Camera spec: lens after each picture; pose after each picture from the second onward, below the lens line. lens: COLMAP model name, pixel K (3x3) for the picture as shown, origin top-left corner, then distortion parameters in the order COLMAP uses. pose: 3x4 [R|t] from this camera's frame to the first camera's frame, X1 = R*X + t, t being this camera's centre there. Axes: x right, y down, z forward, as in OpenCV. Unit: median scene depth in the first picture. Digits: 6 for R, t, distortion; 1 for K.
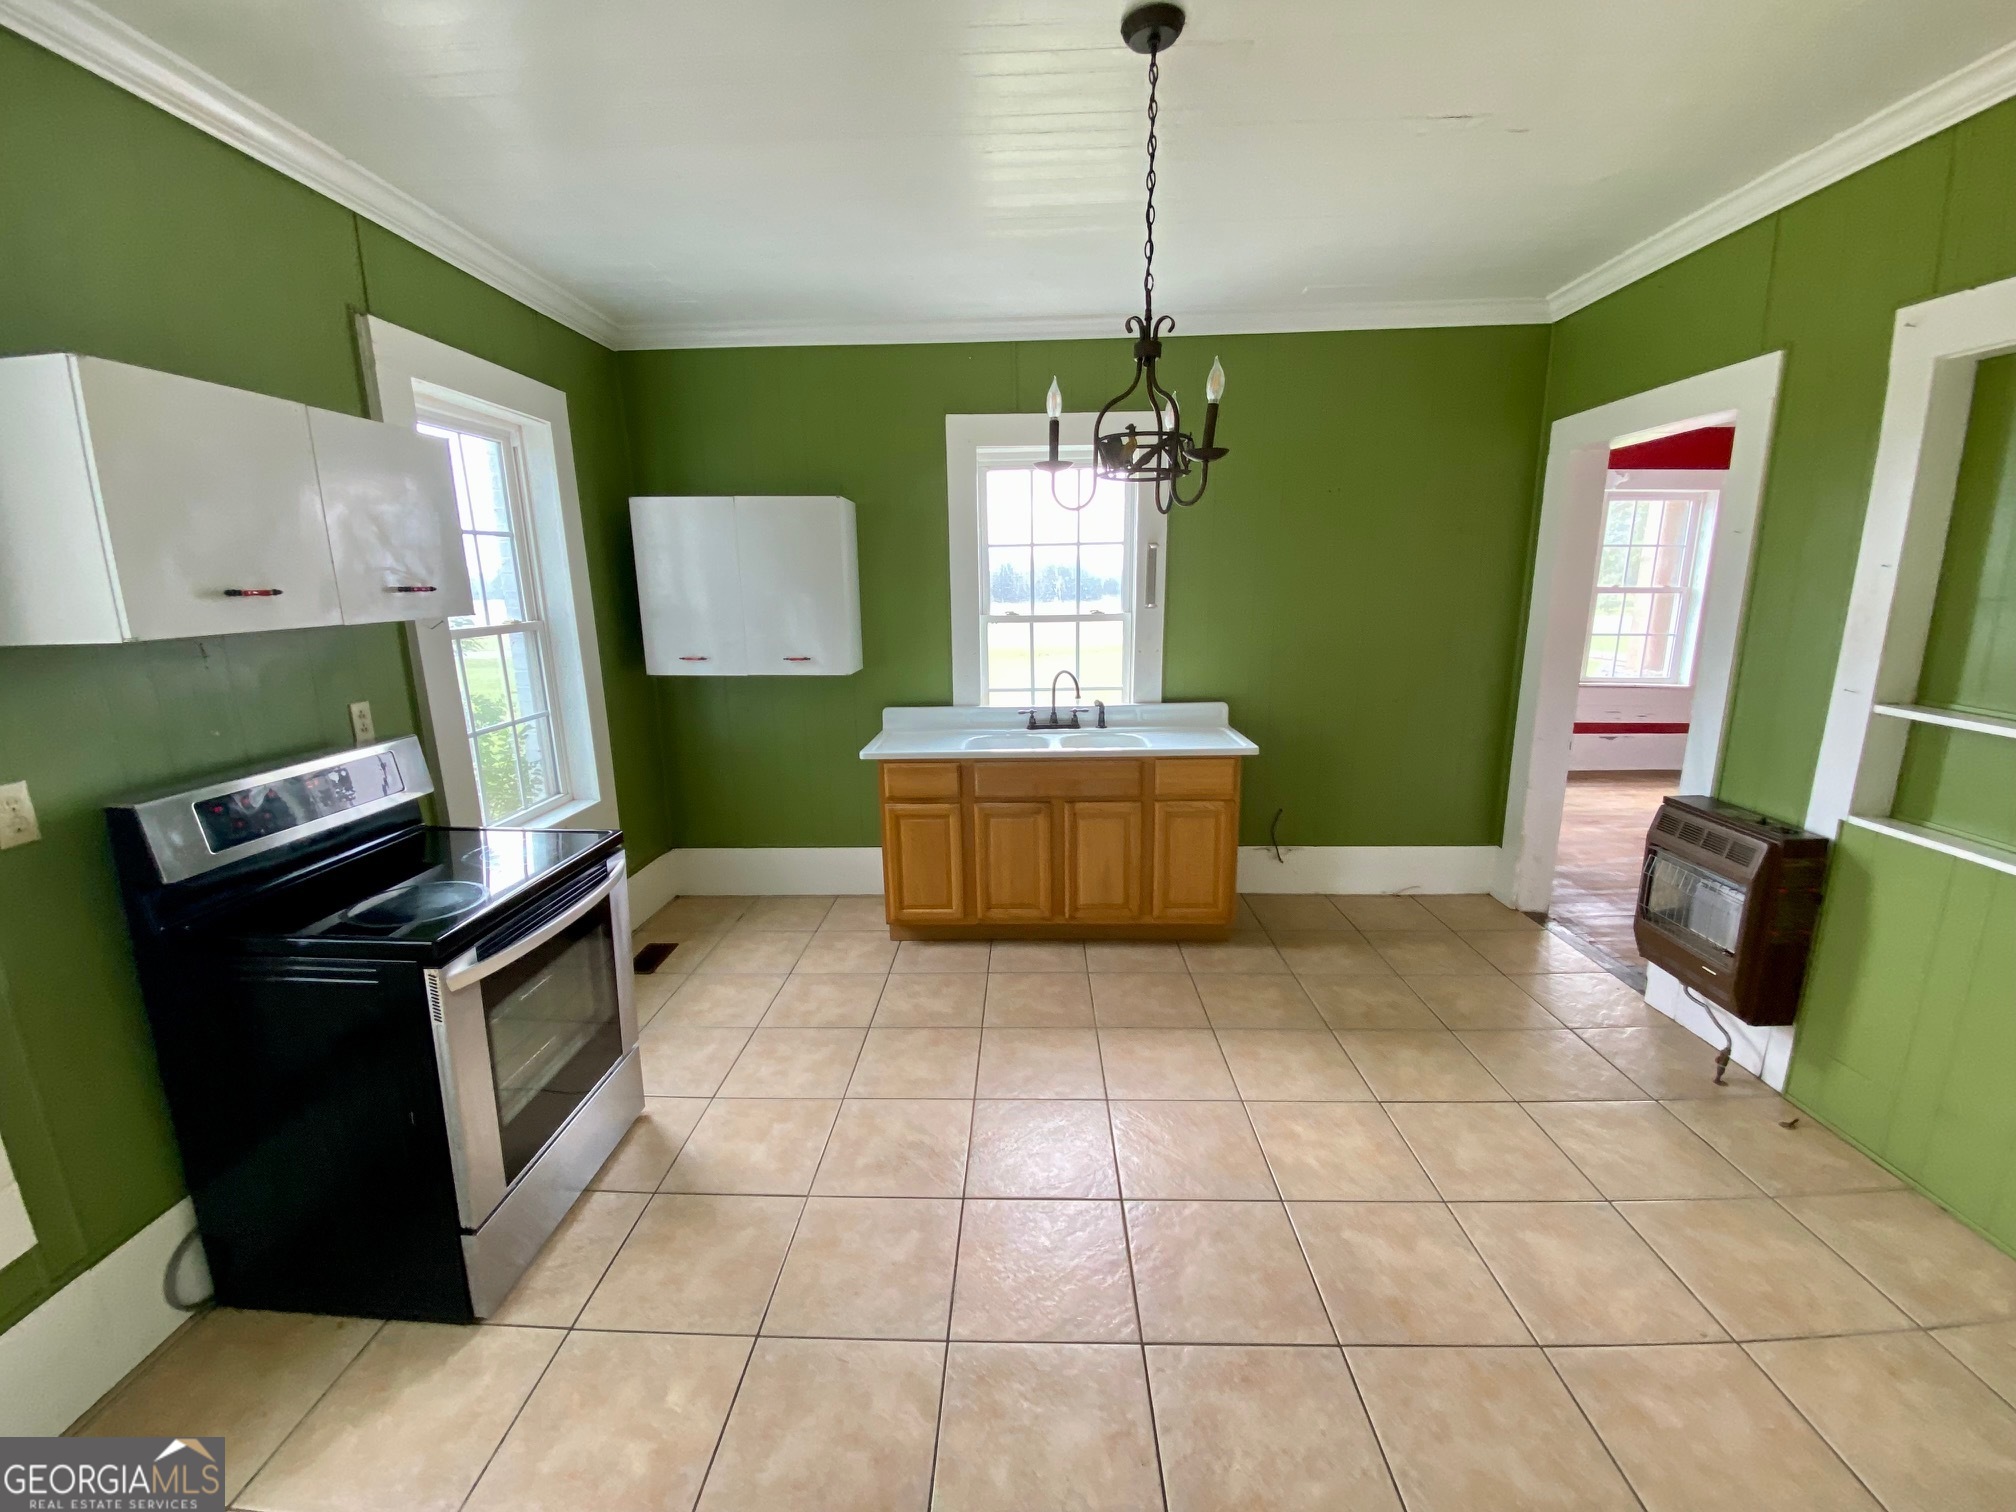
lens RADIAL K [[821.2, 0, 1012.4], [0, 821.2, 751.8], [0, 0, 1]] dist [0.005413, -0.003868]
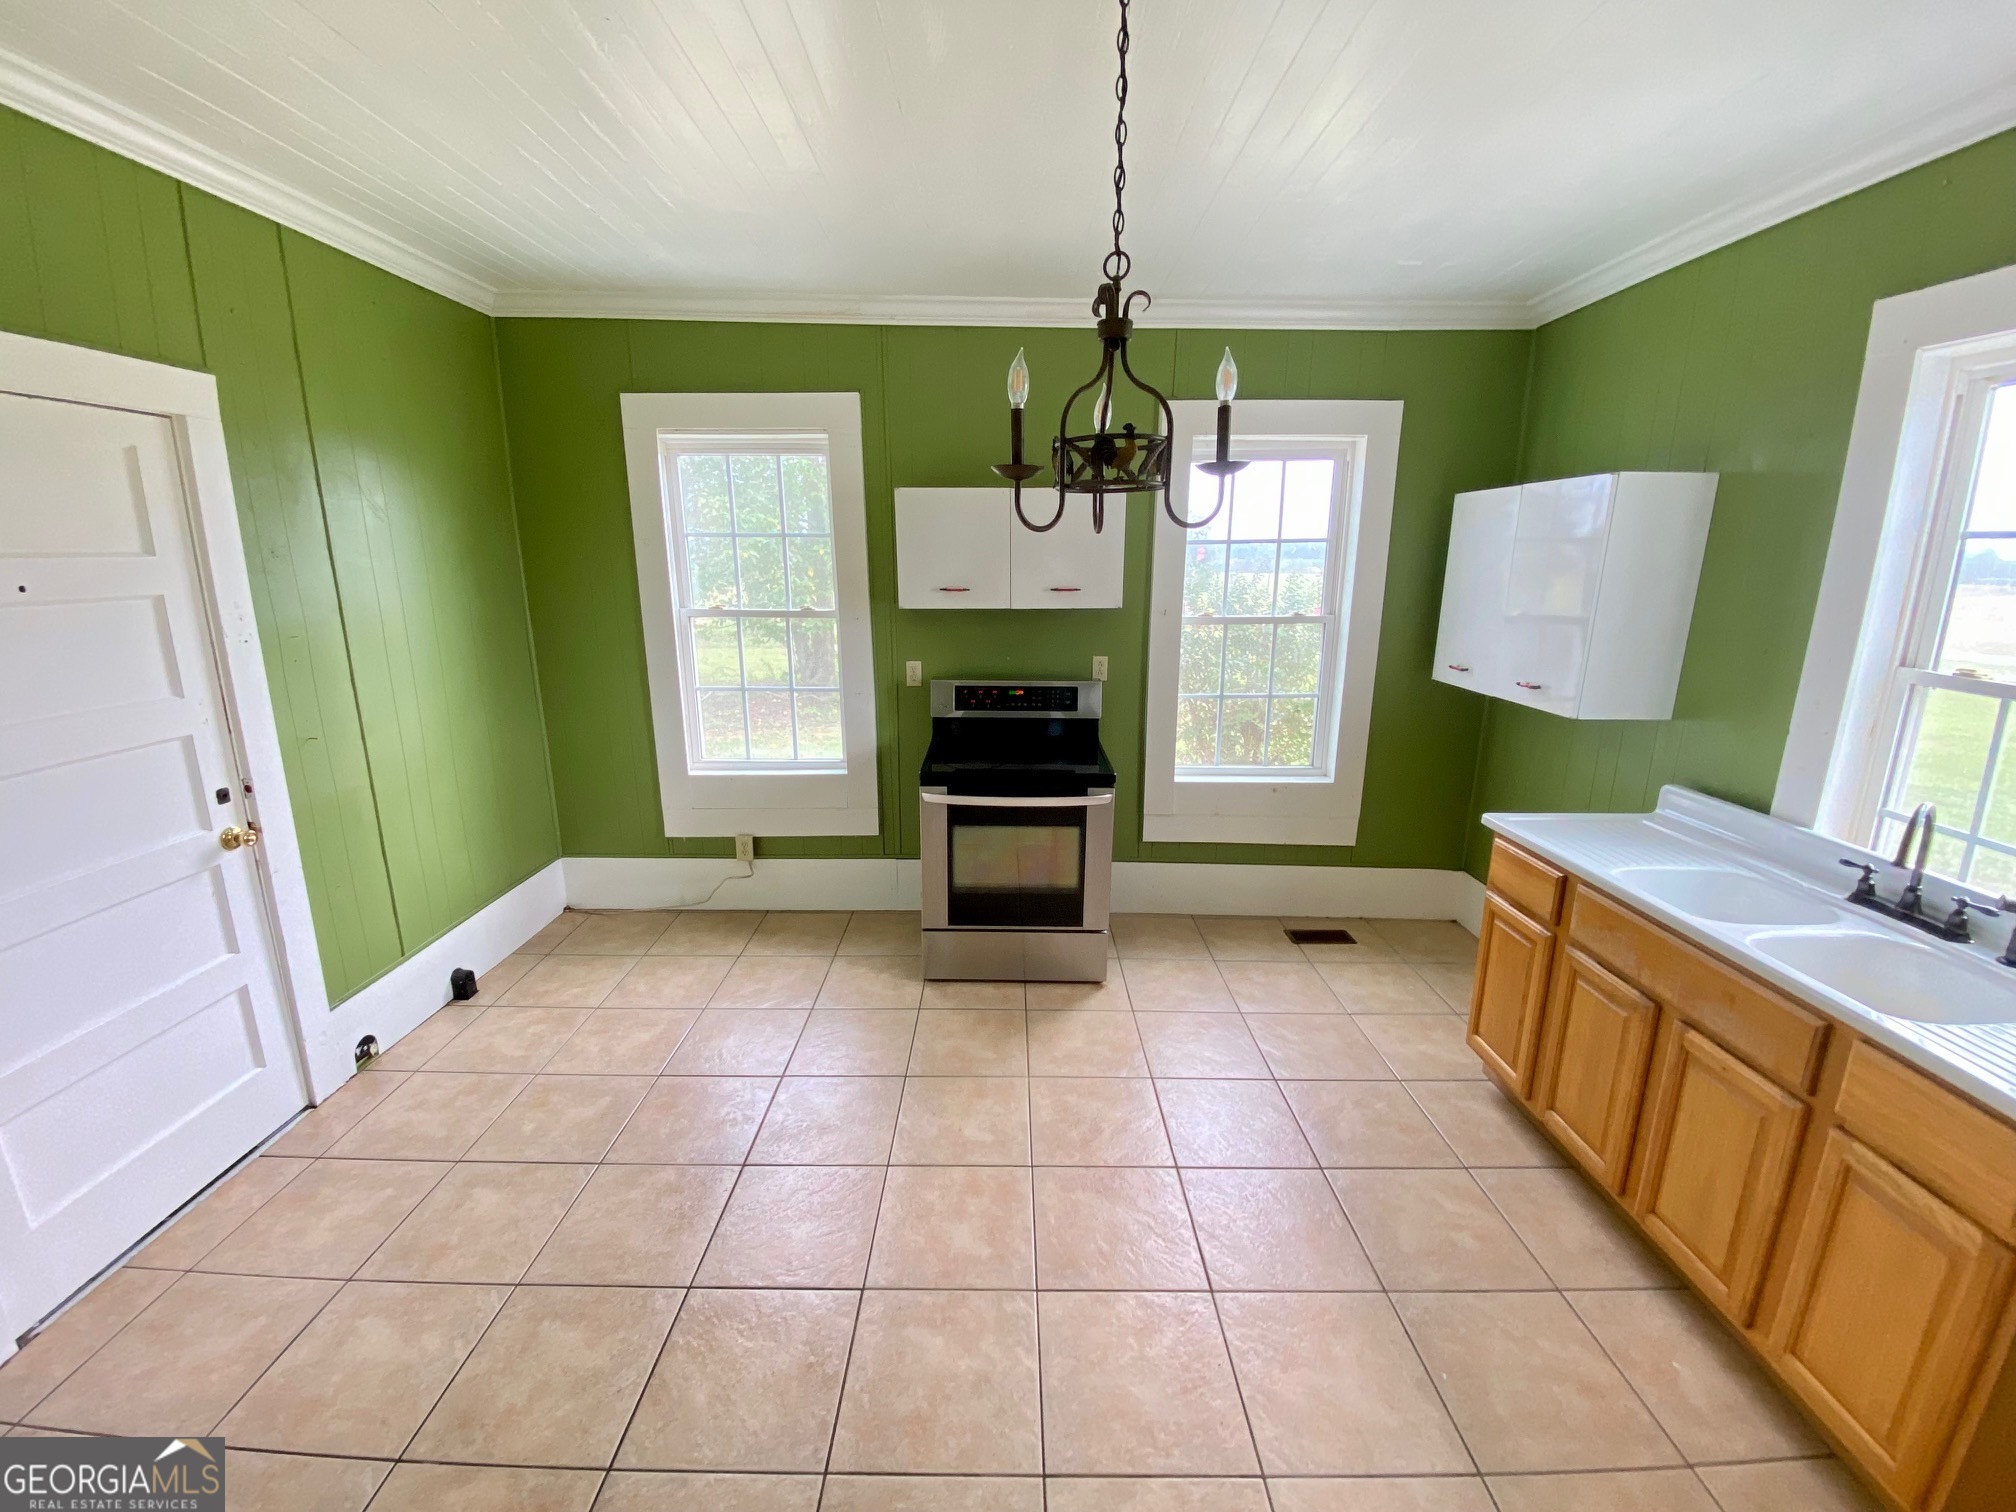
lens RADIAL K [[821.2, 0, 1004.7], [0, 821.2, 756.4], [0, 0, 1]] dist [0.005413, -0.003868]
pose [[0.026132, 0.244487, -0.969300, 0.529956], [-0.203715, 0.950587, 0.234275, -0.137751], [0.978681, 0.191339, 0.074646, 0.474605]]
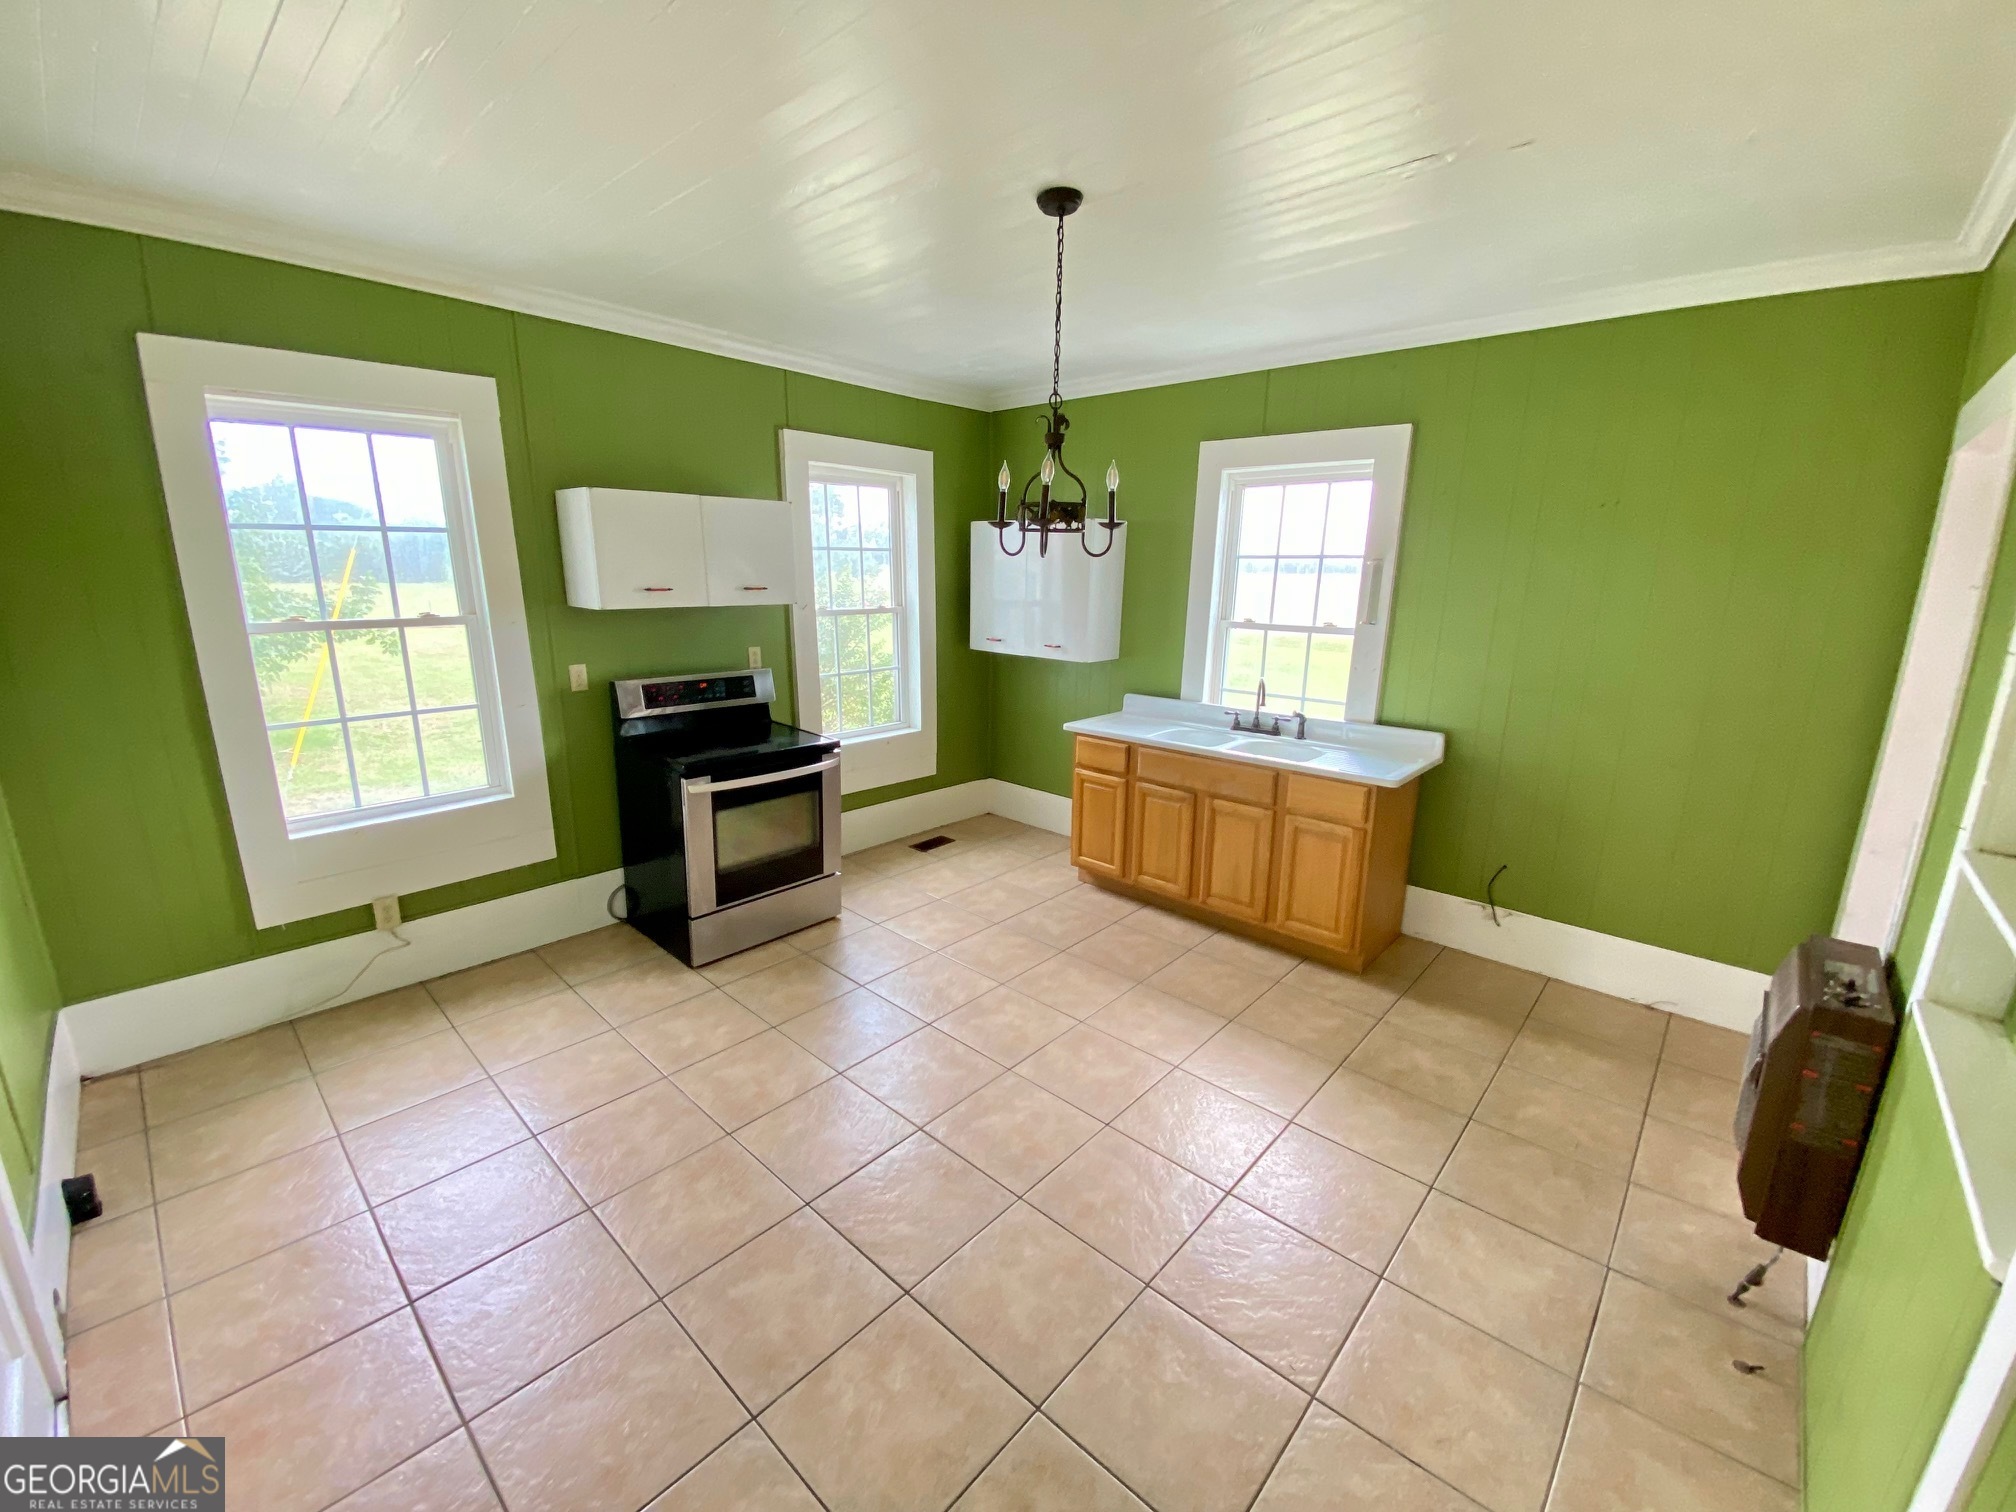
lens RADIAL K [[821.2, 0, 1000.5], [0, 821.2, 749.2], [0, 0, 1]] dist [0.005413, -0.003868]
pose [[0.757762, 0.170135, -0.629961, 0.525006], [-0.156046, 0.984648, 0.078223, -0.042992], [0.633598, 0.039029, 0.772677, -0.032908]]
